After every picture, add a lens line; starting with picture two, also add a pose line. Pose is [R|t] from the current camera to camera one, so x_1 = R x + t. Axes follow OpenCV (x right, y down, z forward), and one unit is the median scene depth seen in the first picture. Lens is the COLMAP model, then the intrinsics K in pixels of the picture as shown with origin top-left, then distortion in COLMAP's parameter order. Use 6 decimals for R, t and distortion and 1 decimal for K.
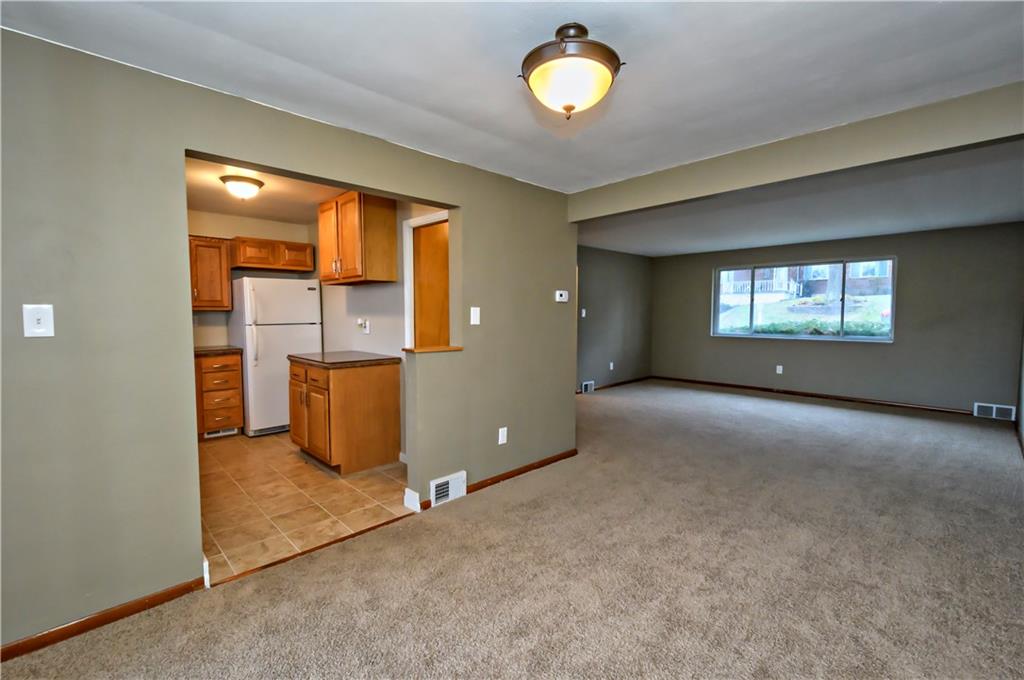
lens RADIAL K [[440.6, 0, 511.4], [0, 440.6, 336.2], [0, 0, 1]] dist [0.002097, 0.000321]
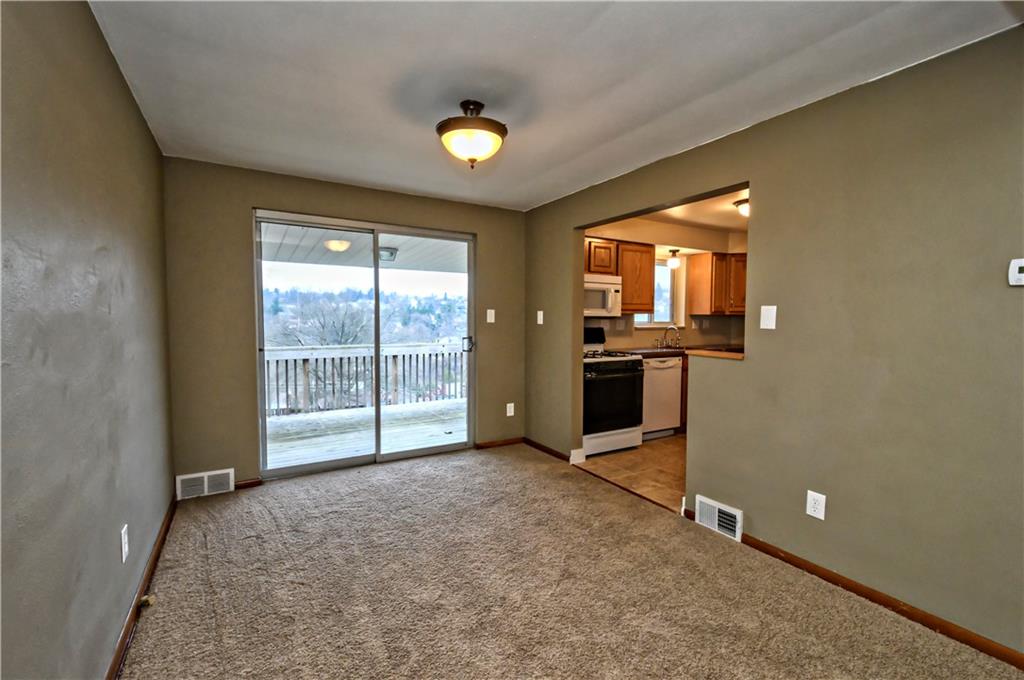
lens RADIAL K [[440.6, 0, 511.4], [0, 440.6, 336.2], [0, 0, 1]] dist [0.002097, 0.000321]
pose [[-0.222218, 0.042308, -0.974079, 0.882607], [-0.053102, 0.997050, 0.055420, -0.038550], [0.973550, 0.064041, -0.219315, 0.882326]]
